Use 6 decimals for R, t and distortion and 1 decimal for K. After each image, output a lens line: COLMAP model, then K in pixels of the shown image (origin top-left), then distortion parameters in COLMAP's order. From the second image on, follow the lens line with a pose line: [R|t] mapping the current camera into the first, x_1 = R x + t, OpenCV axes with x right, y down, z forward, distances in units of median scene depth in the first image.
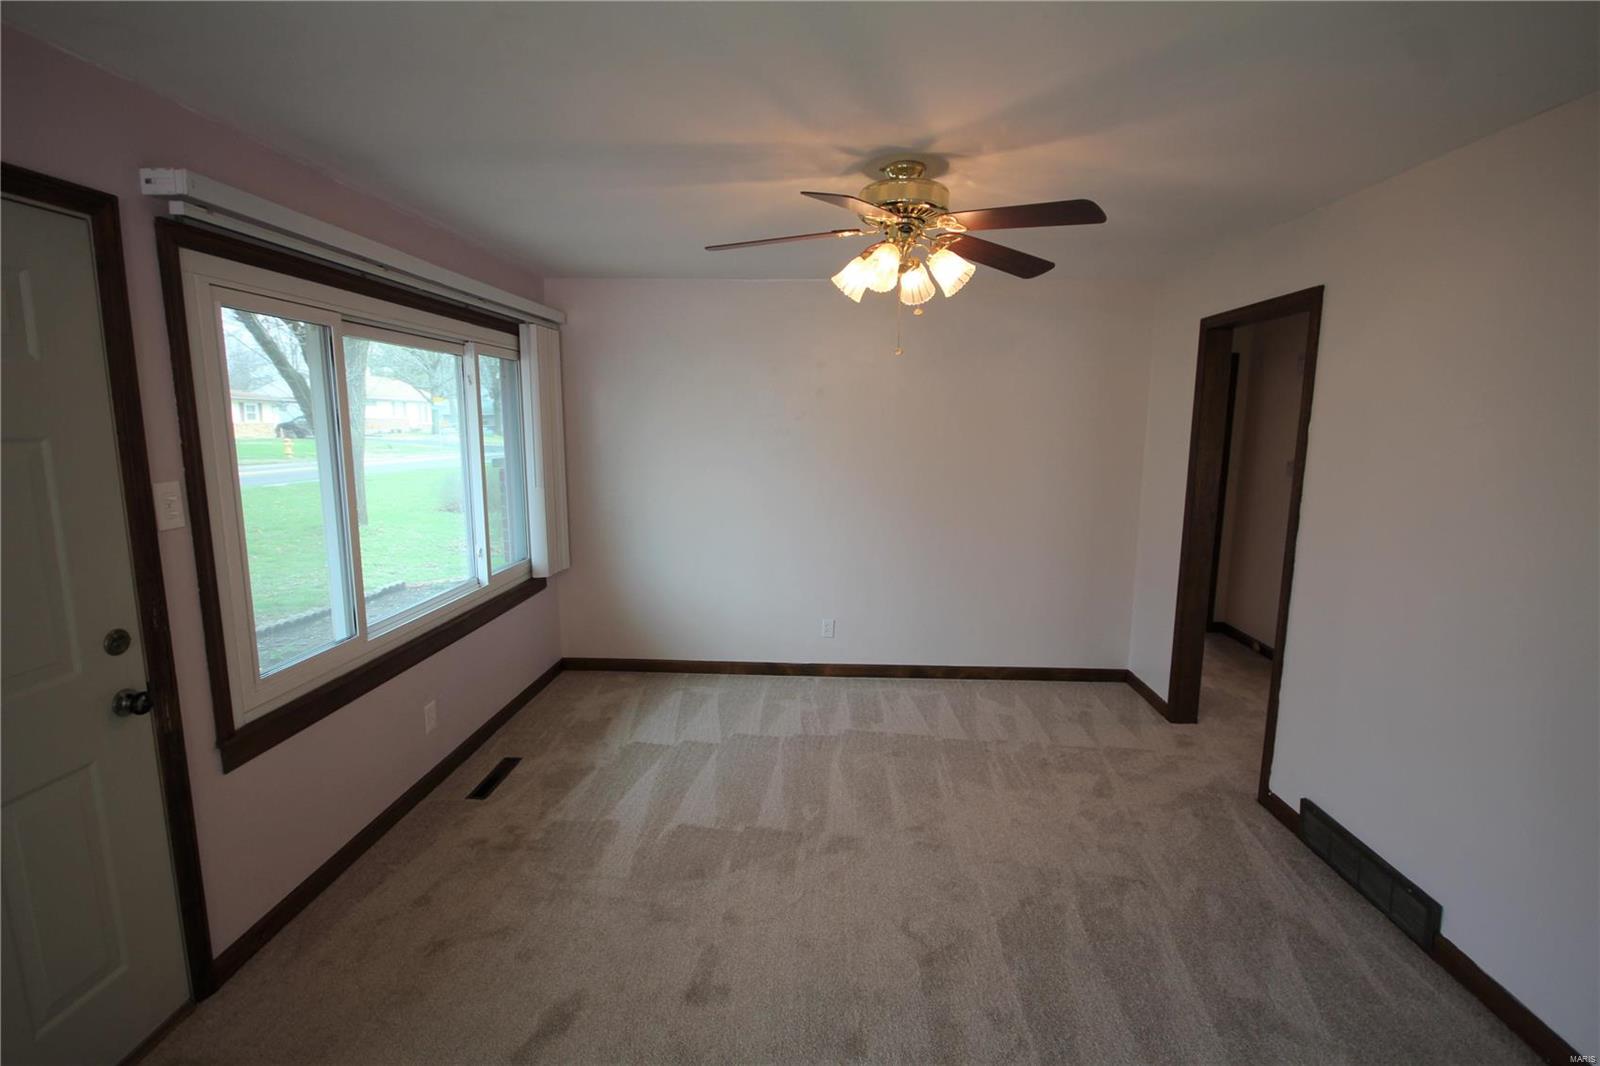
lens RADIAL K [[735.7, 0, 799.4], [0, 735.7, 534.8], [0, 0, 1]] dist [0.003386, 0.000549]
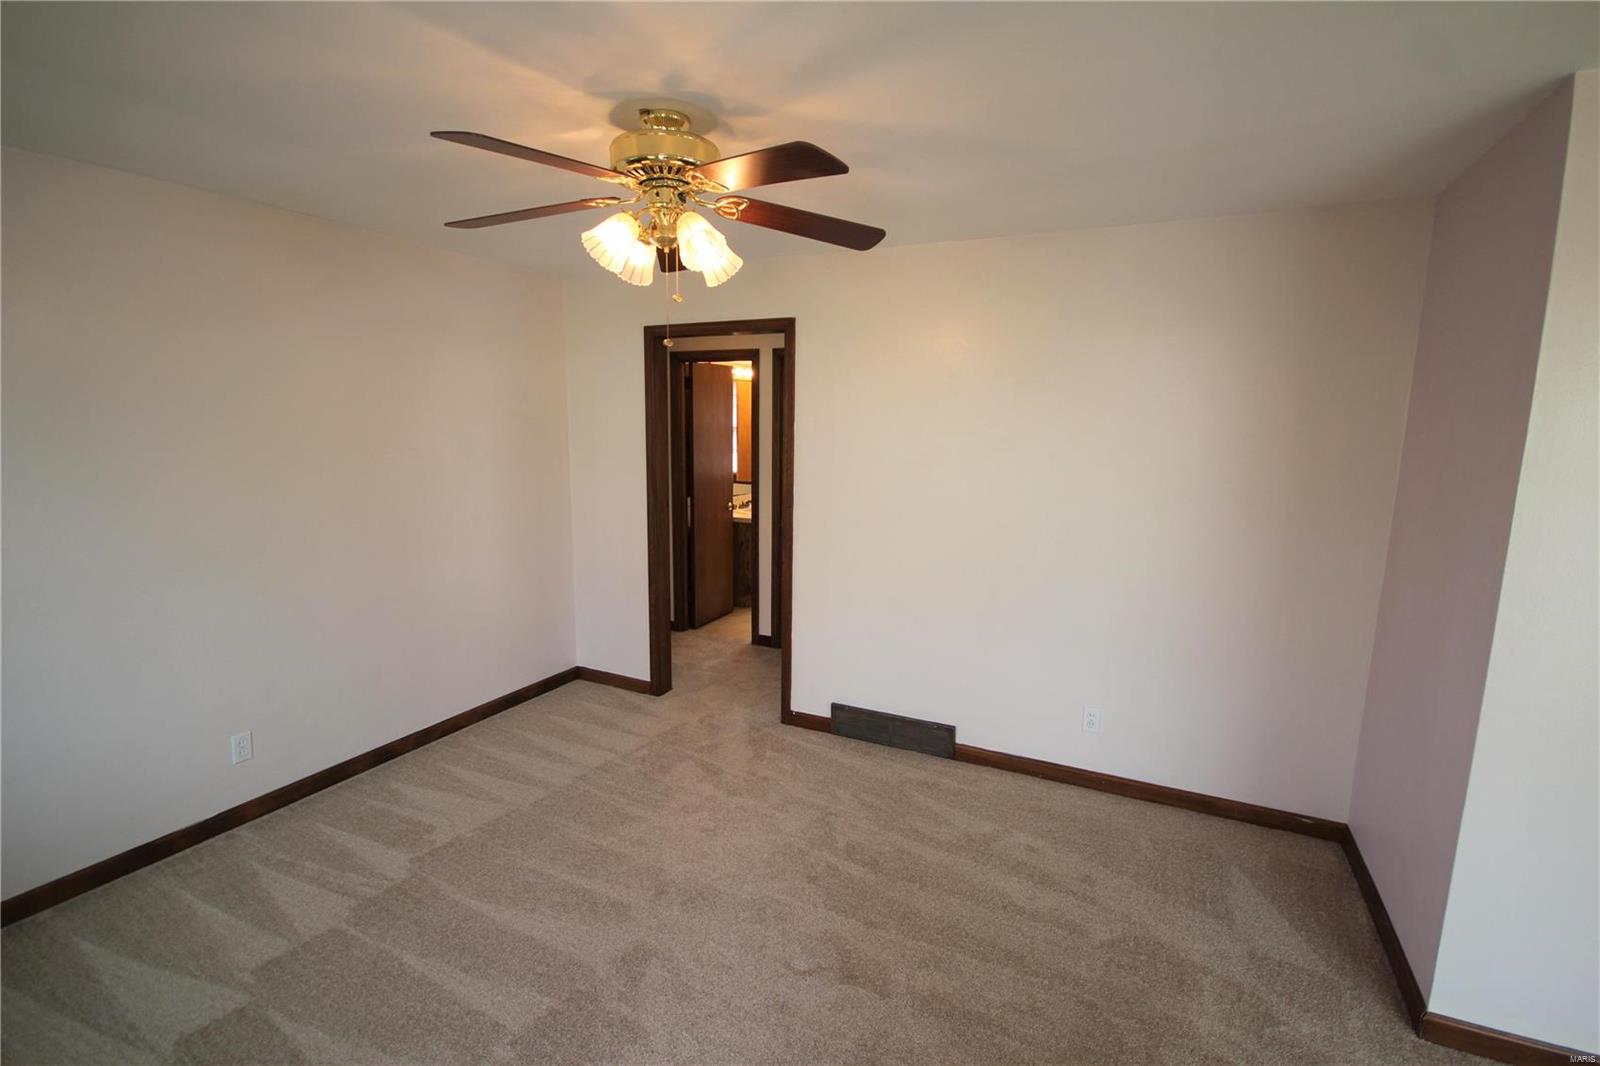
lens RADIAL K [[741.5, 0, 797.9], [0, 741.5, 536.0], [0, 0, 1]] dist [0.000619, -0.000221]
pose [[0.405233, -0.144835, 0.902668, -0.461028], [0.131335, 0.986352, 0.099302, -0.076304], [-0.904731, 0.078311, 0.418724, 0.417082]]
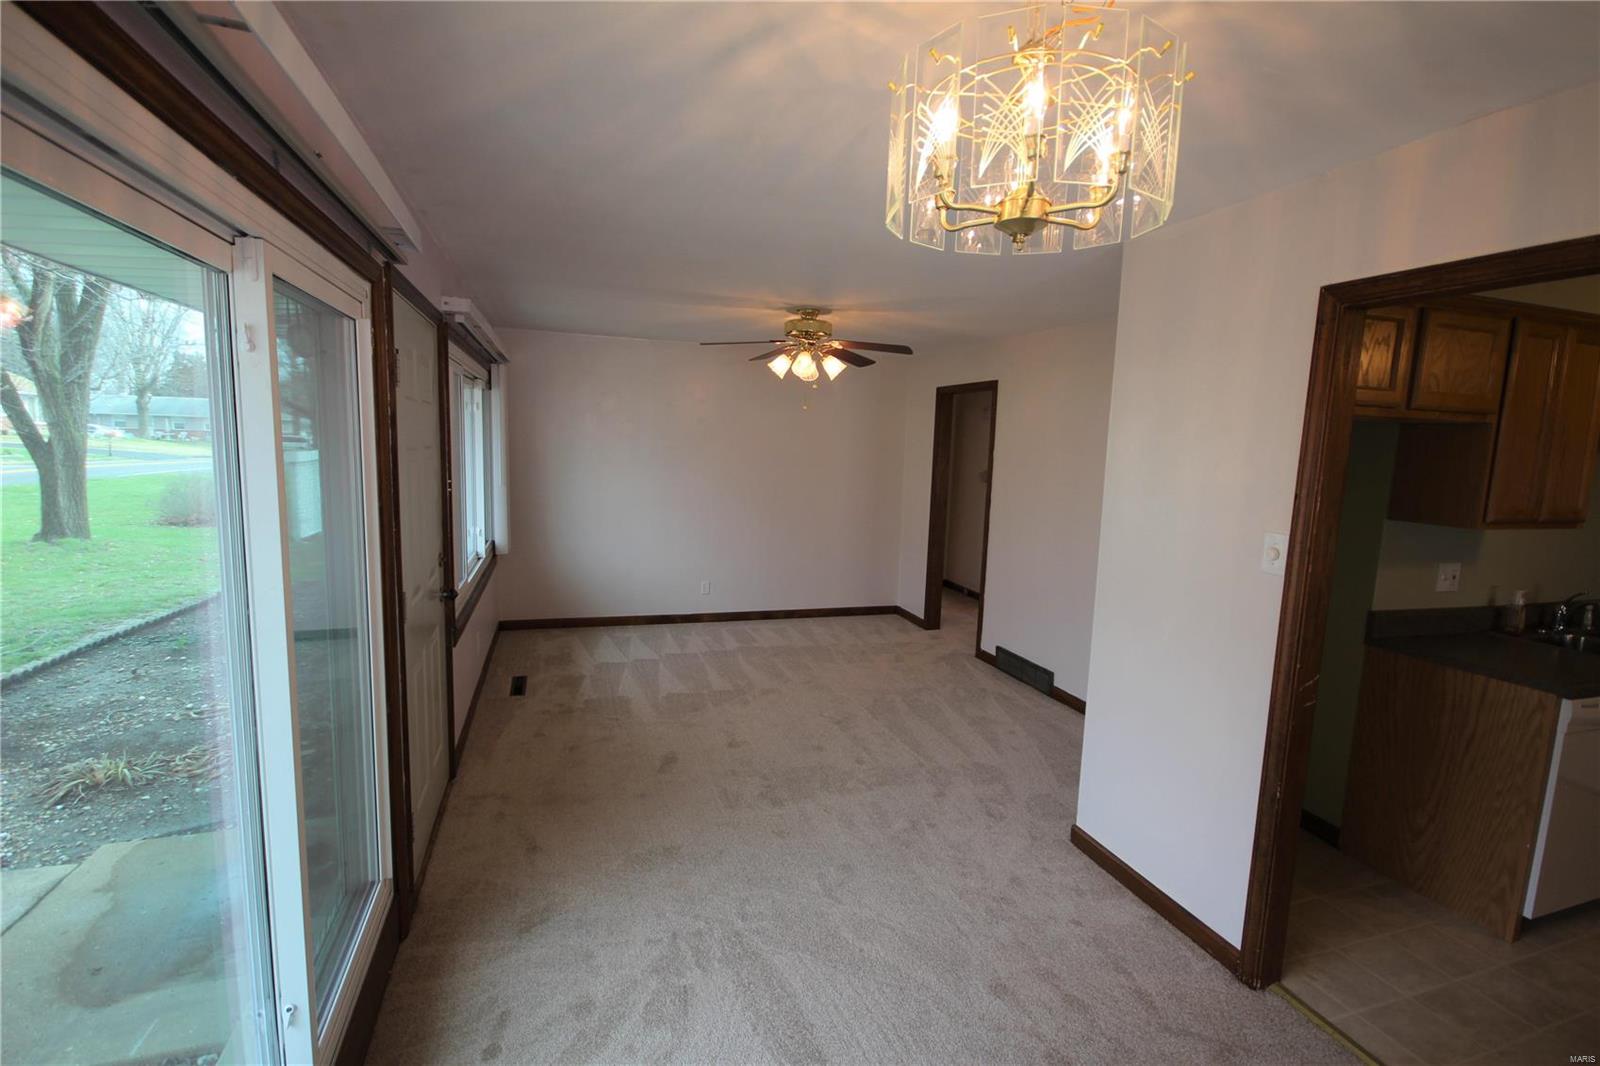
lens RADIAL K [[735.7, 0, 799.4], [0, 735.7, 534.8], [0, 0, 1]] dist [0.003386, 0.000549]
pose [[0.936729, -0.019176, 0.349530, -0.410519], [0.026255, 0.999535, -0.015527, 0.076512], [-0.349070, 0.023721, 0.936796, -0.551883]]
